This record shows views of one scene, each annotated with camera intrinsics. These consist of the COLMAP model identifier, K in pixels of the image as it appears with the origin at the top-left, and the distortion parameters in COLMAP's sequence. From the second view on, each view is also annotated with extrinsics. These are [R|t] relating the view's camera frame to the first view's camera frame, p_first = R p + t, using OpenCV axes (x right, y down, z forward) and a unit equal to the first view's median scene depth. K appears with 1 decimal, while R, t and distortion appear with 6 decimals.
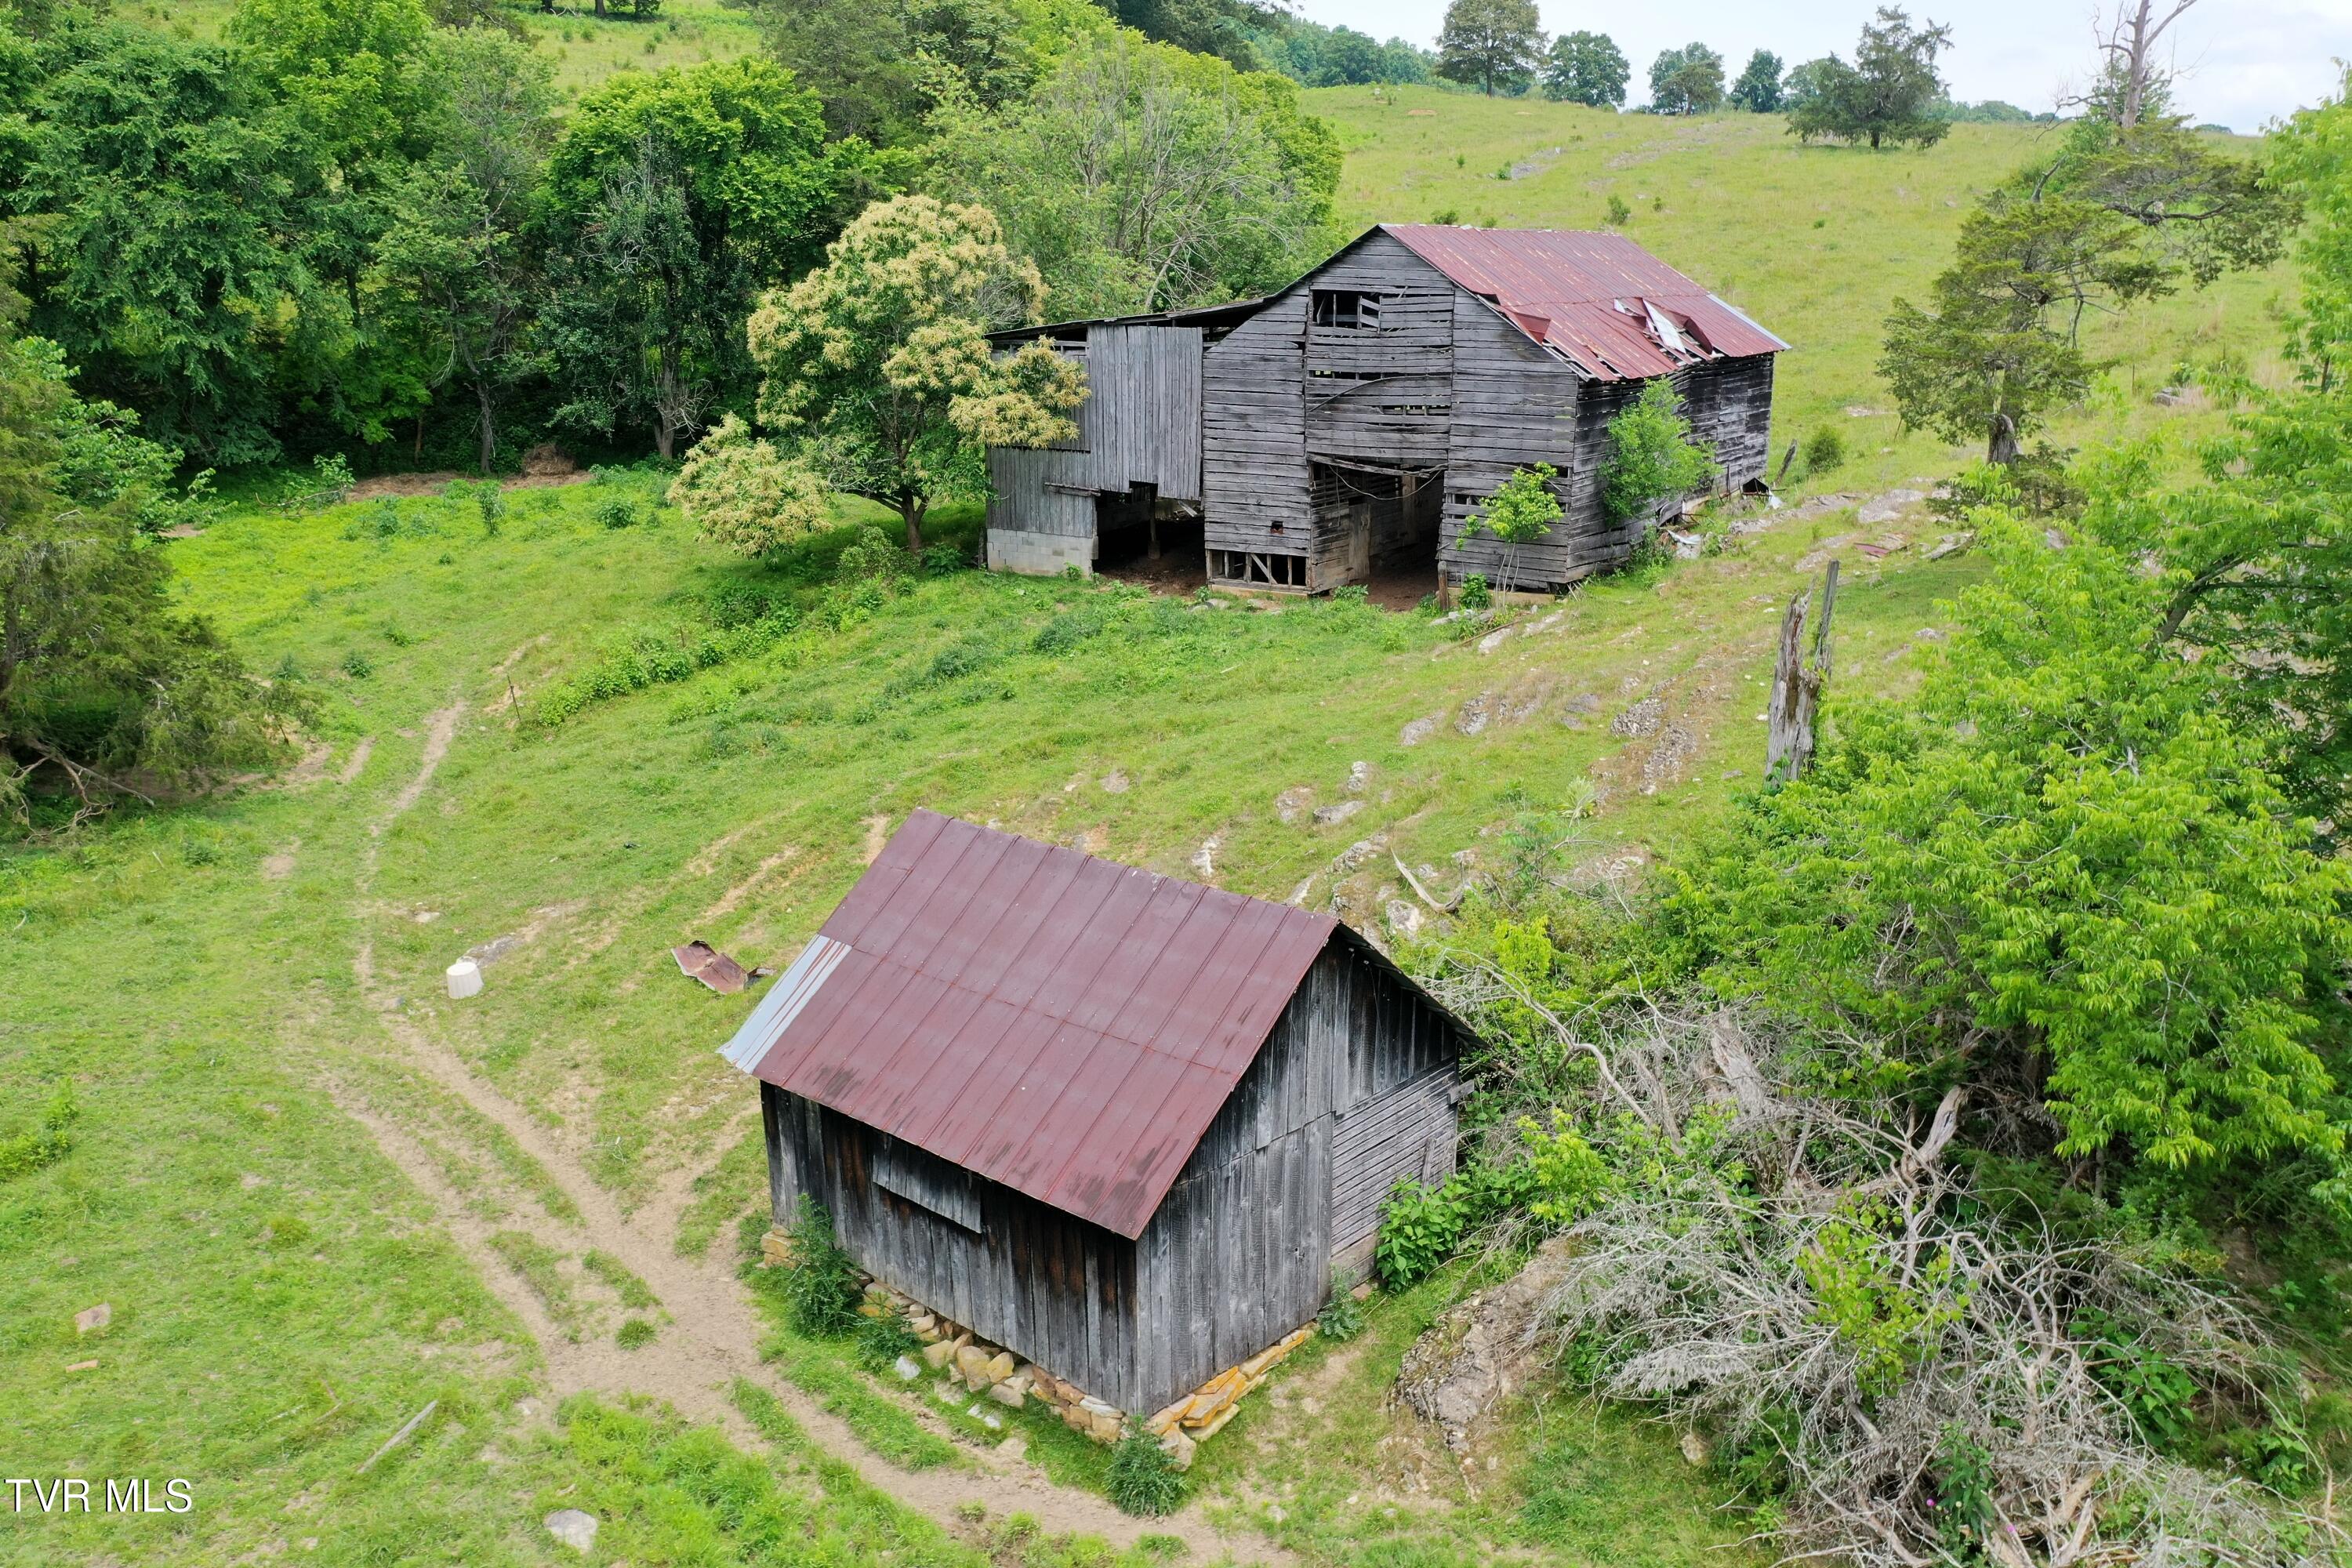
lens RADIAL K [[1874.4, 0, 1181.3], [0, 1874.4, 777.0], [0, 0, 1]] dist [0.008836, 0.001381]
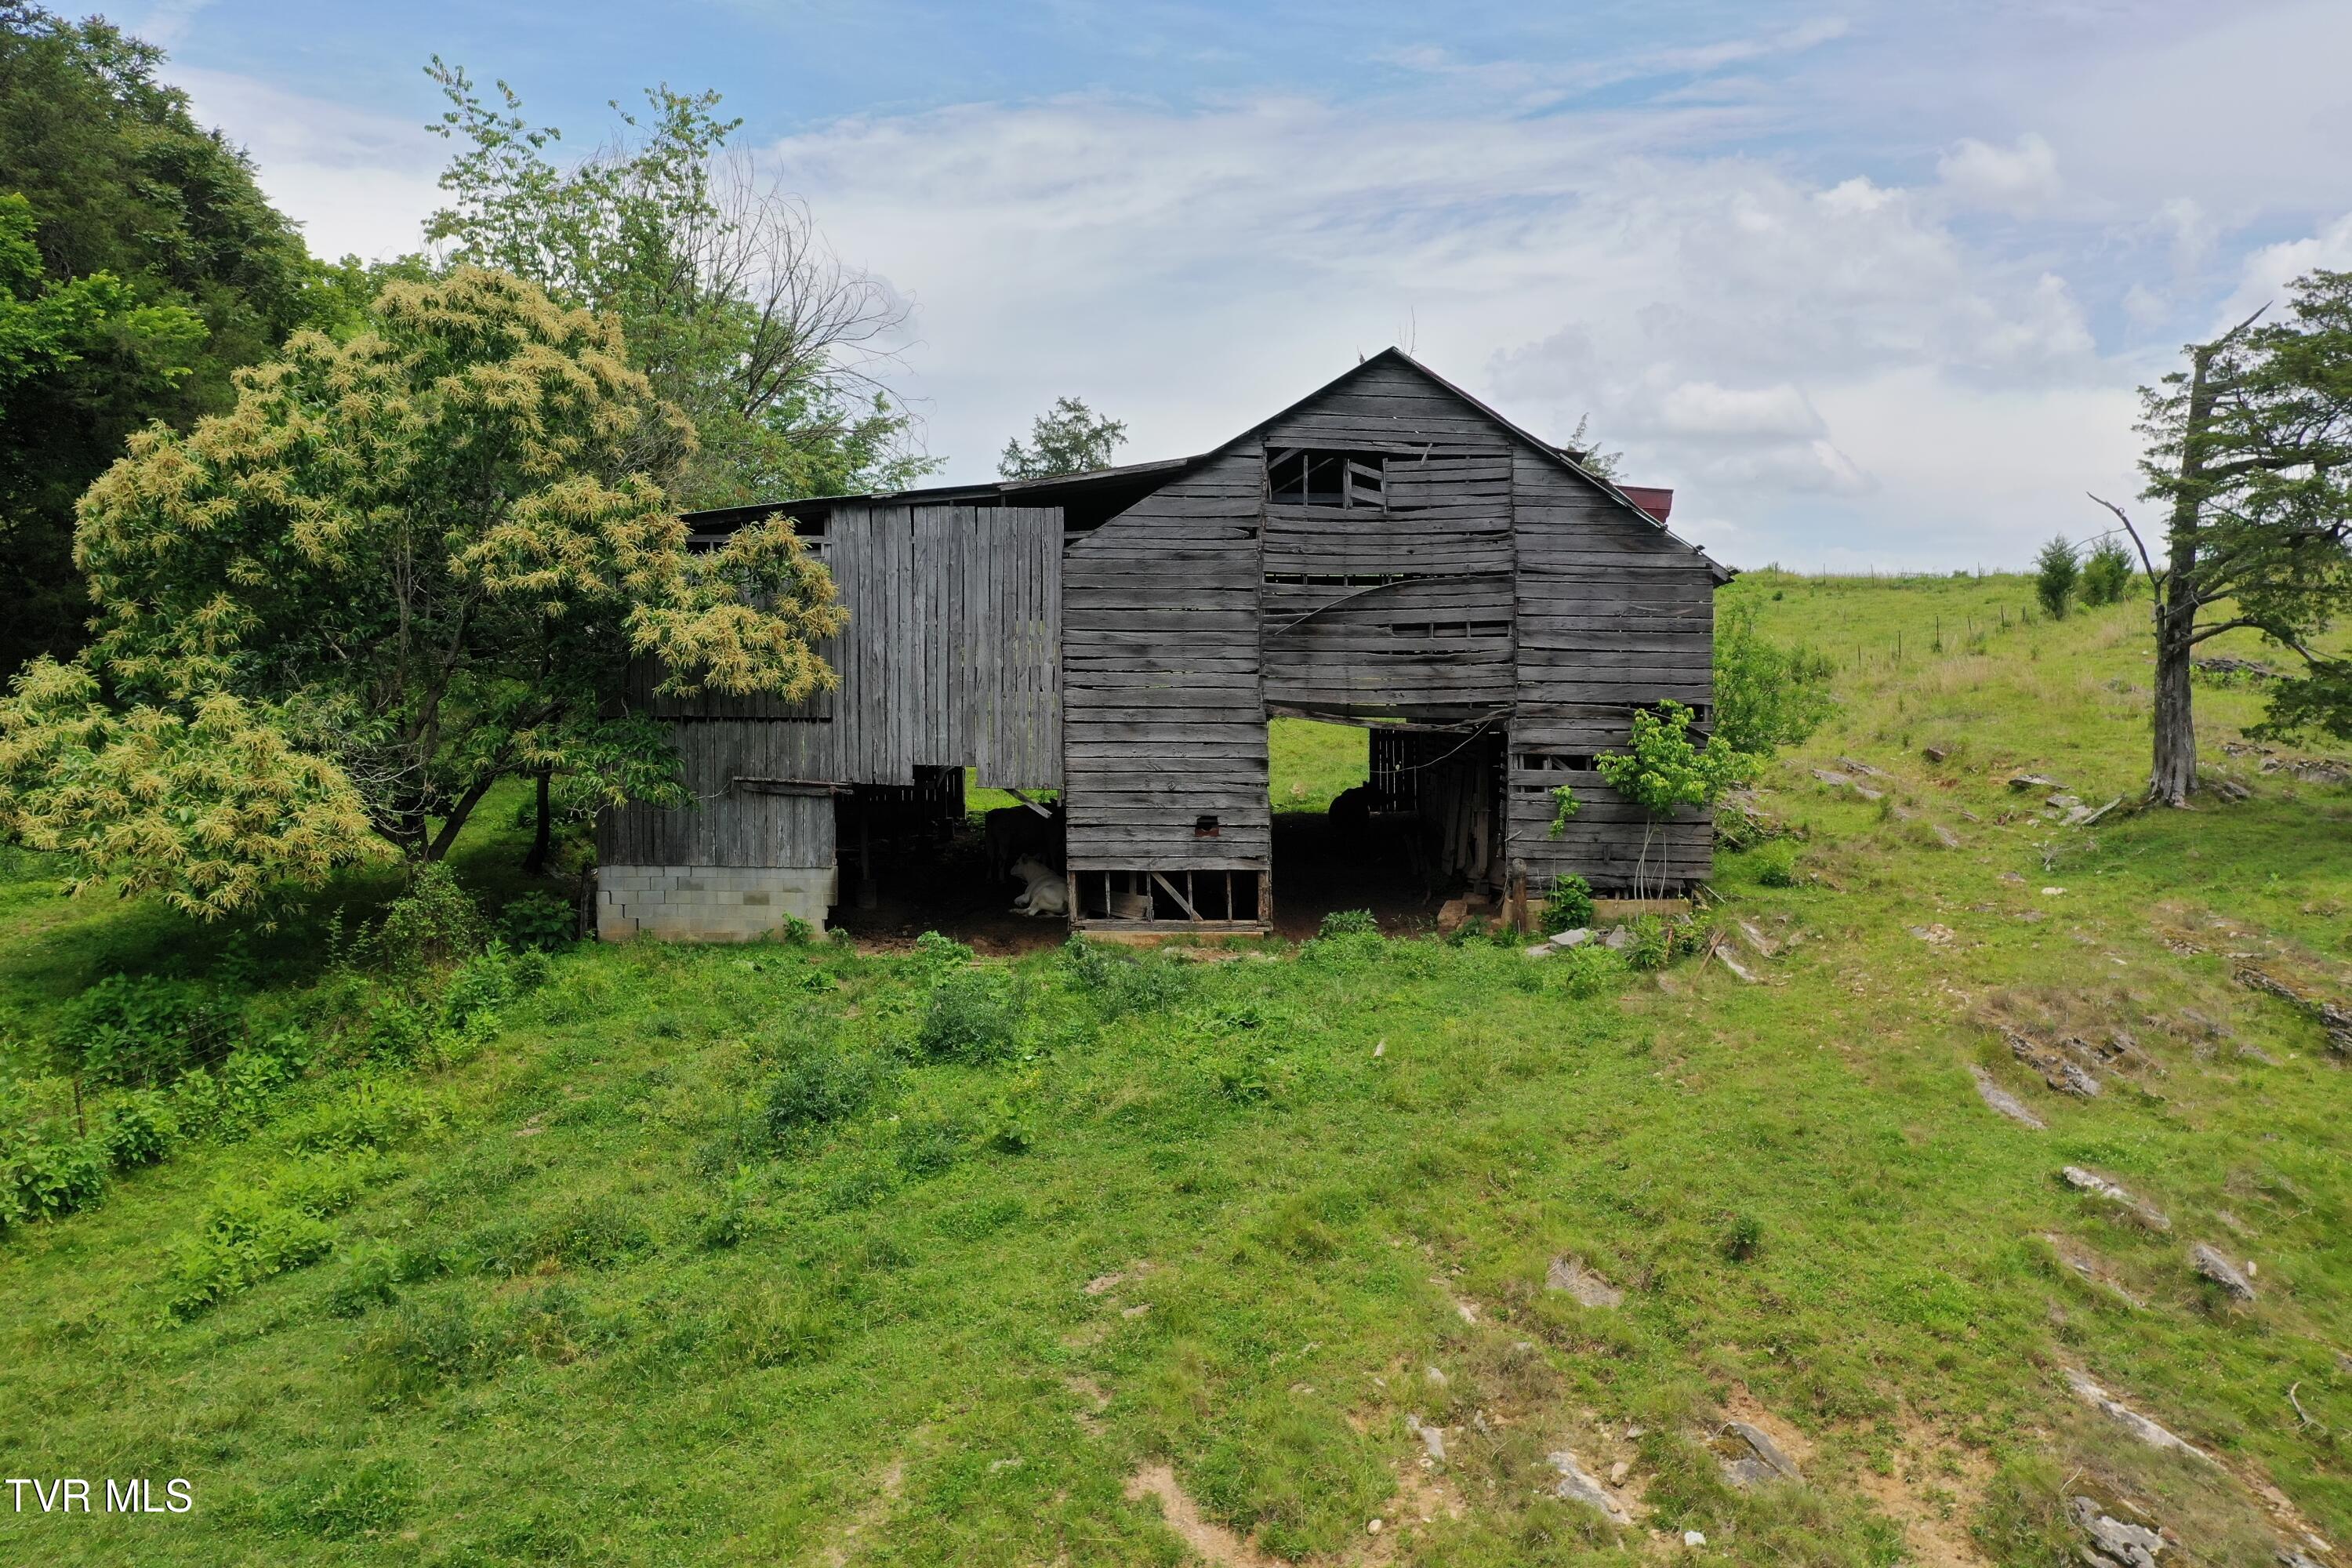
lens RADIAL K [[1874.4, 0, 1181.3], [0, 1874.4, 777.0], [0, 0, 1]] dist [0.008836, 0.001381]
pose [[0.847964, -0.008625, 0.529984, -0.274222], [0.130091, 0.972672, -0.192314, -0.032044], [-0.513842, 0.232022, 0.825913, 0.488760]]
